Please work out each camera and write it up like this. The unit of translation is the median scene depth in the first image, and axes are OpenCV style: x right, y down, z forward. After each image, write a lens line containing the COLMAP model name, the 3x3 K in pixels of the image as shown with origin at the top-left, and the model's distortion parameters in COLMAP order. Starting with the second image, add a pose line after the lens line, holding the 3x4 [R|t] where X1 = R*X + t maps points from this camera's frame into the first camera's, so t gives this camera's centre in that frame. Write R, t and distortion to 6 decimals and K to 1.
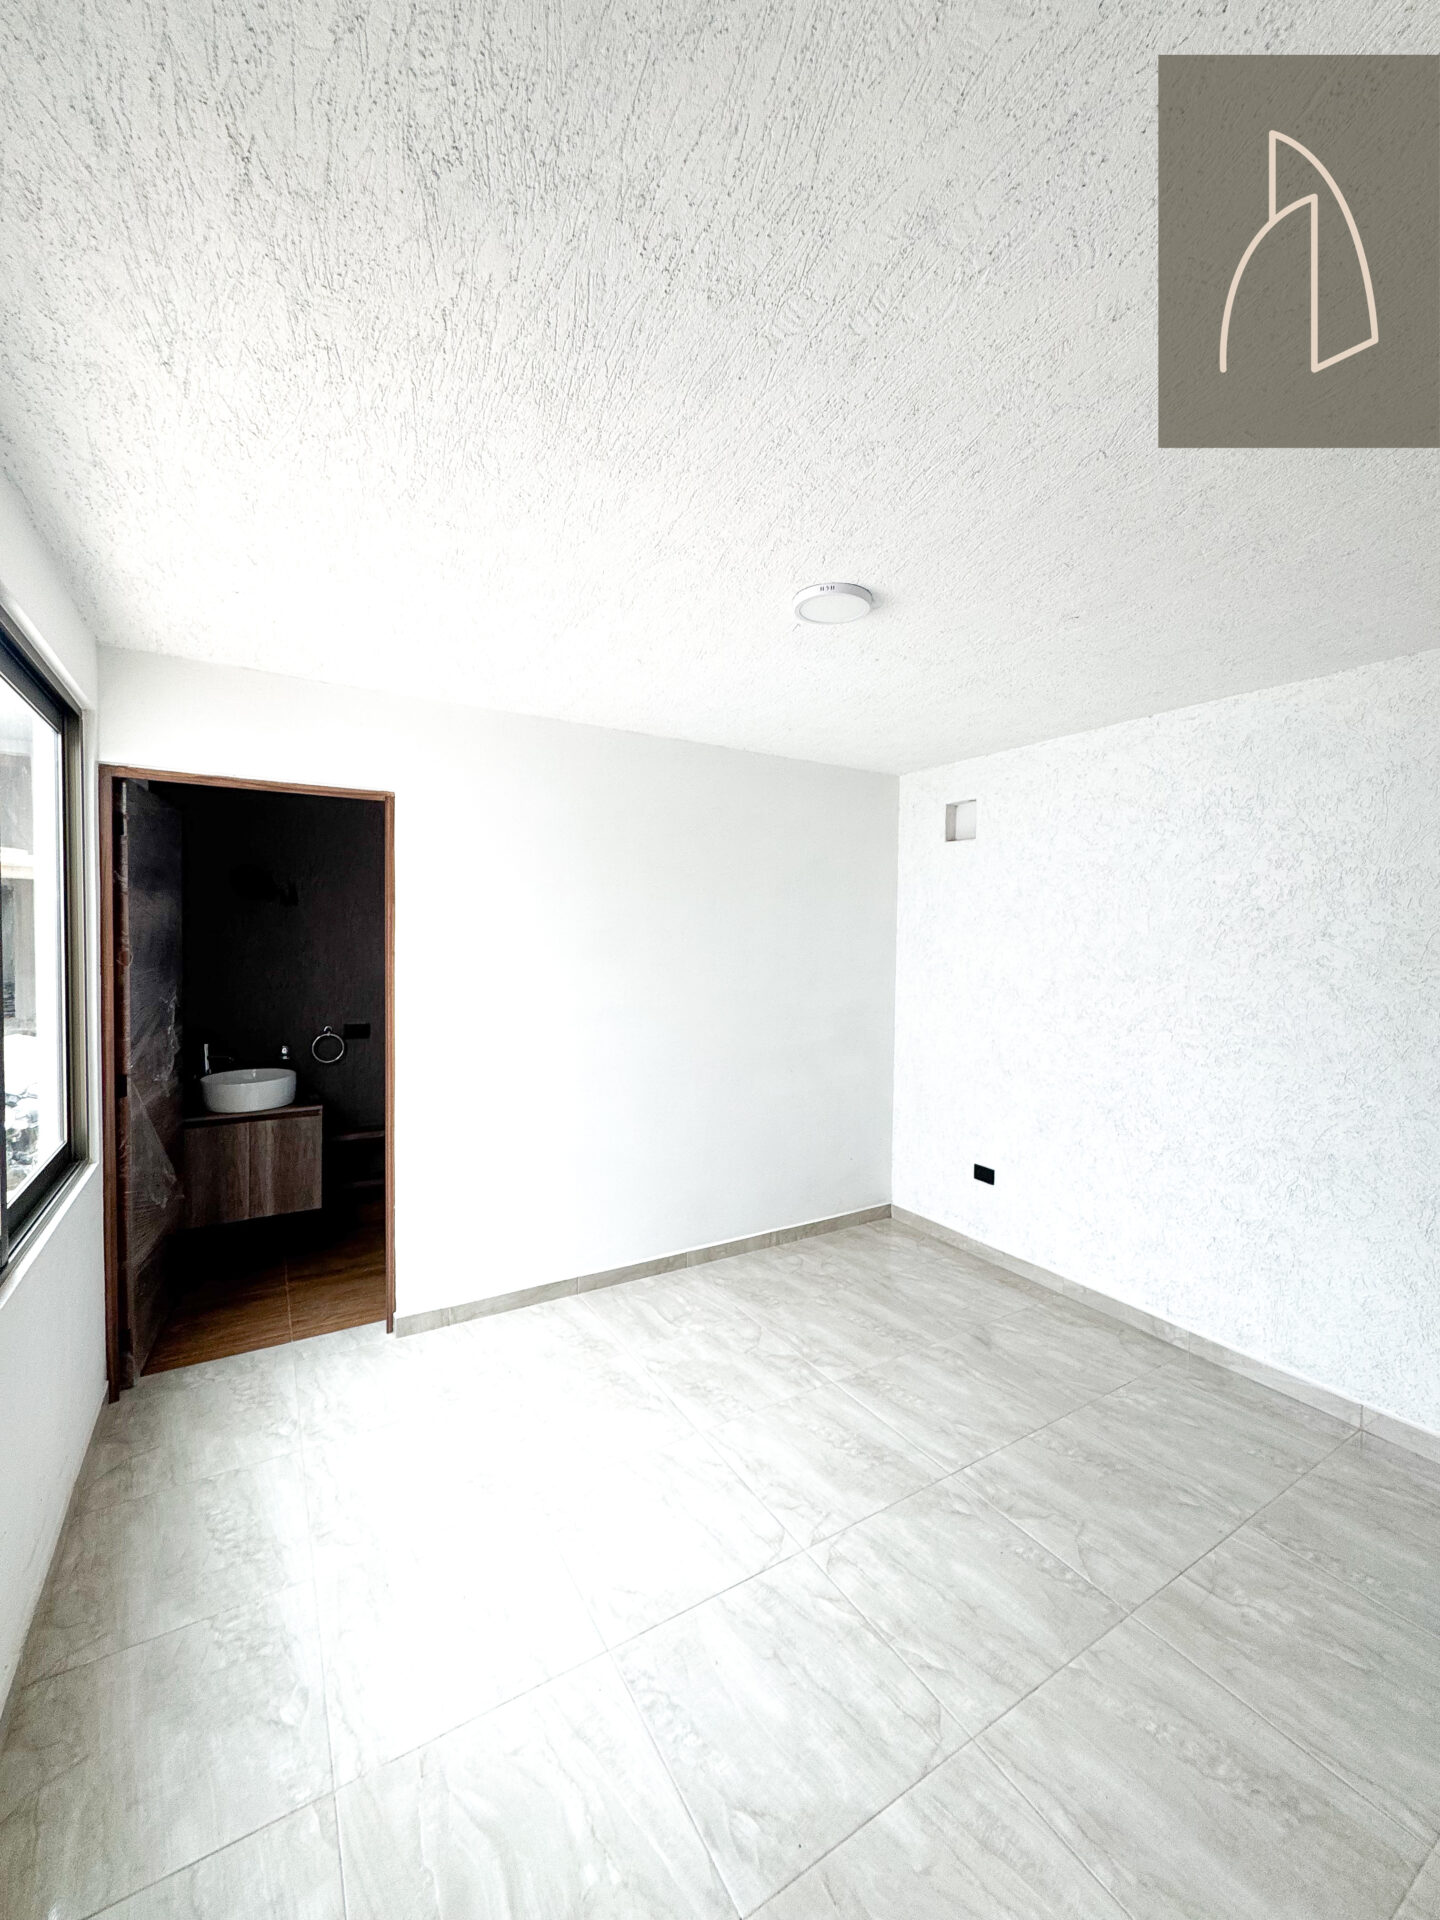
lens RADIAL K [[767.3, 0, 717.7], [0, 767.3, 949.8], [0, 0, 1]] dist [-0.004675, 0.000971]
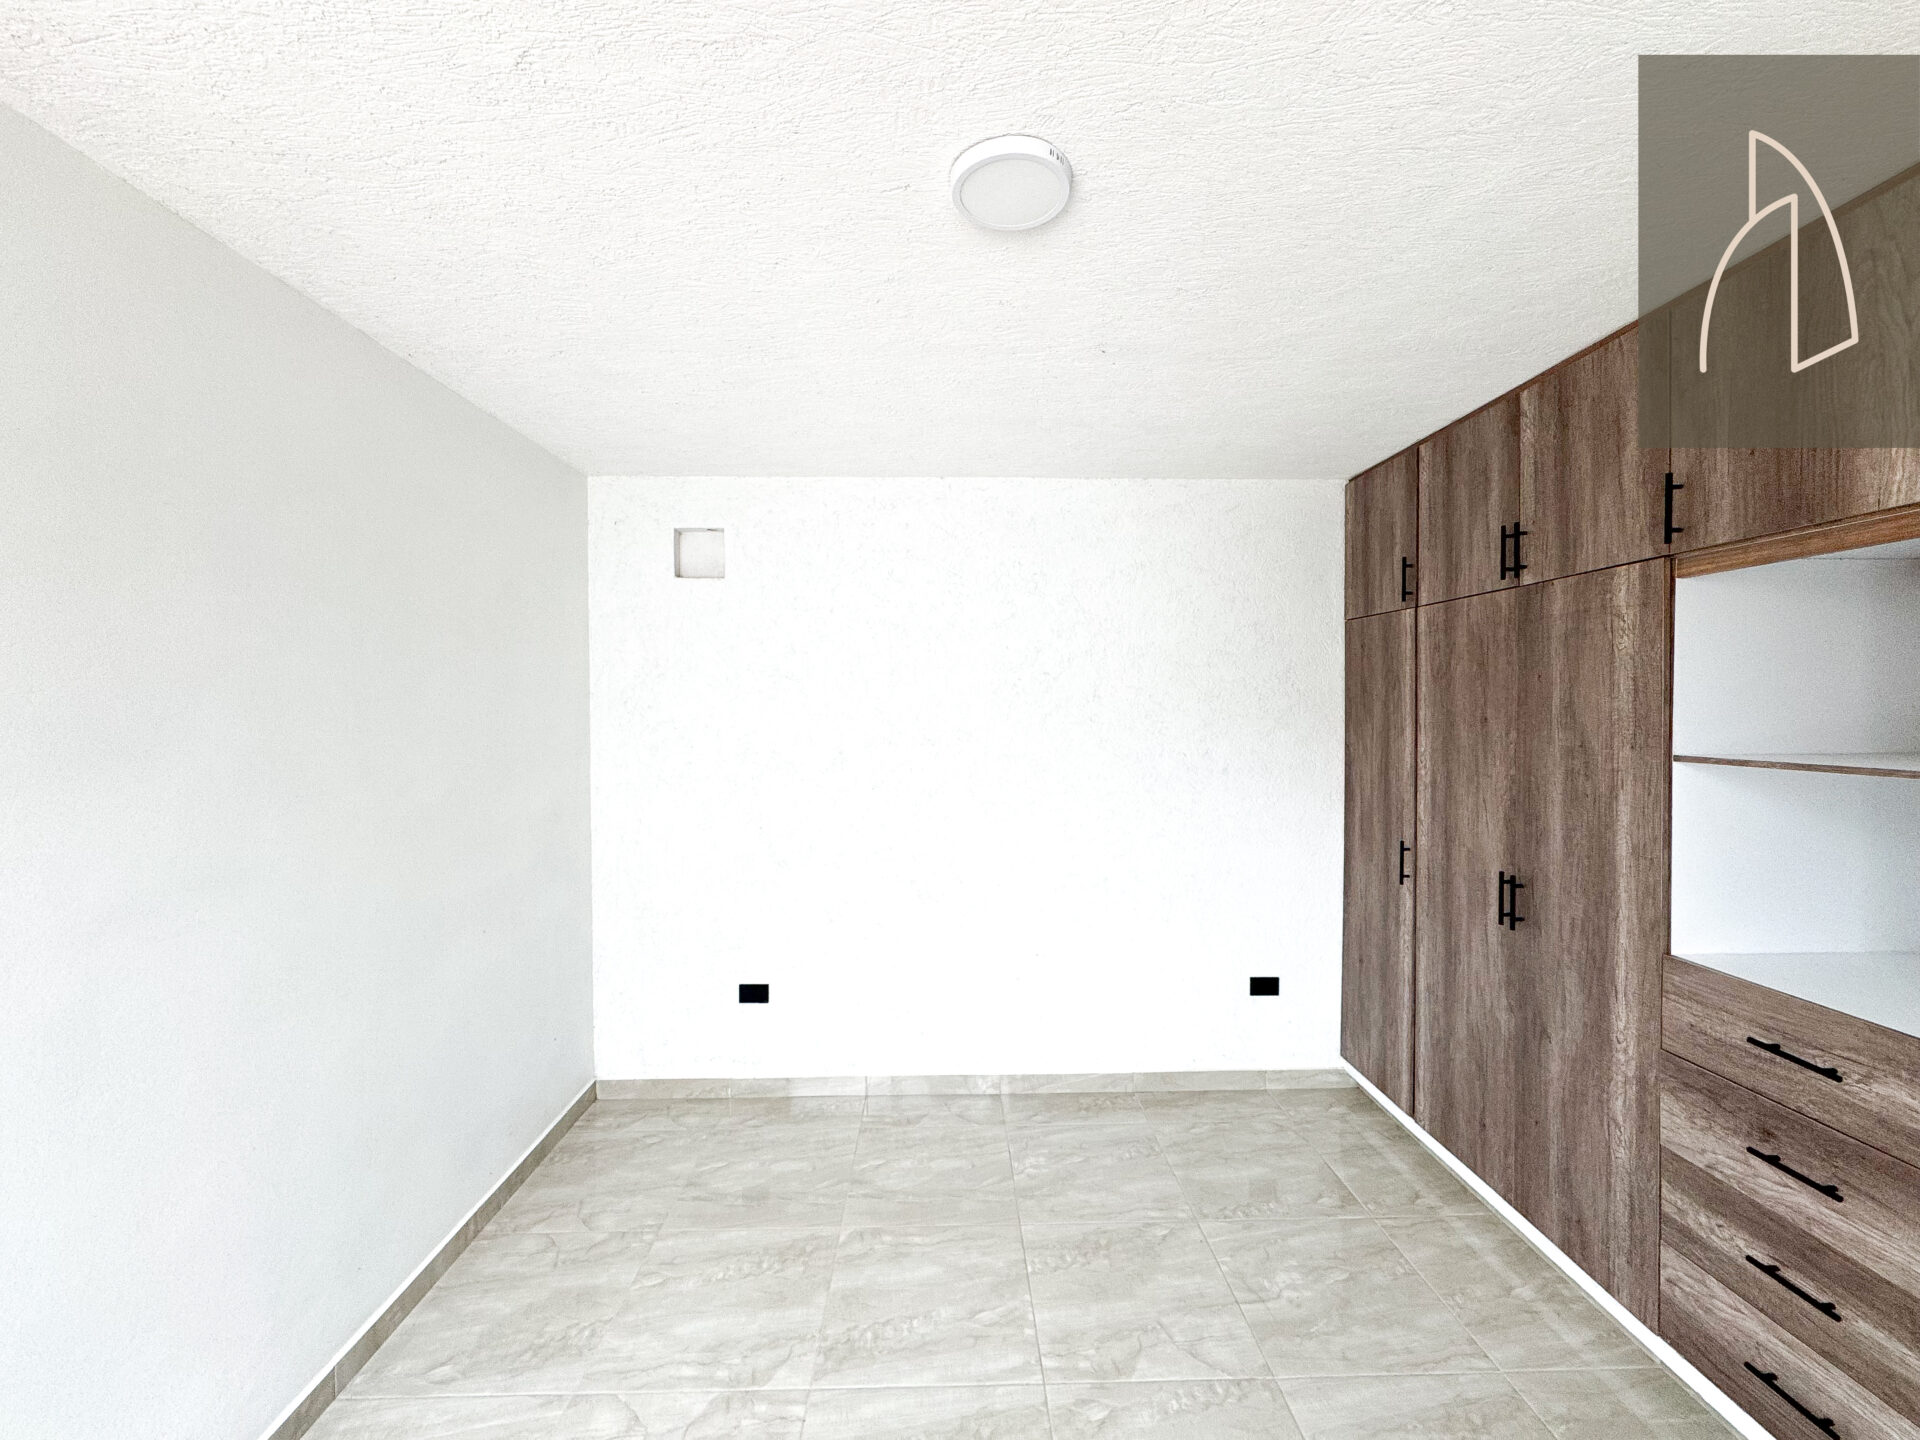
lens RADIAL K [[767.3, 0, 959.2], [0, 767.3, 709.5], [0, 0, 1]] dist [-0.004675, 0.000971]
pose [[0.495973, -0.020442, 0.868097, -0.295117], [0.024784, 0.999649, 0.009380, -0.012393], [-0.867984, 0.016863, 0.496305, 0.488339]]
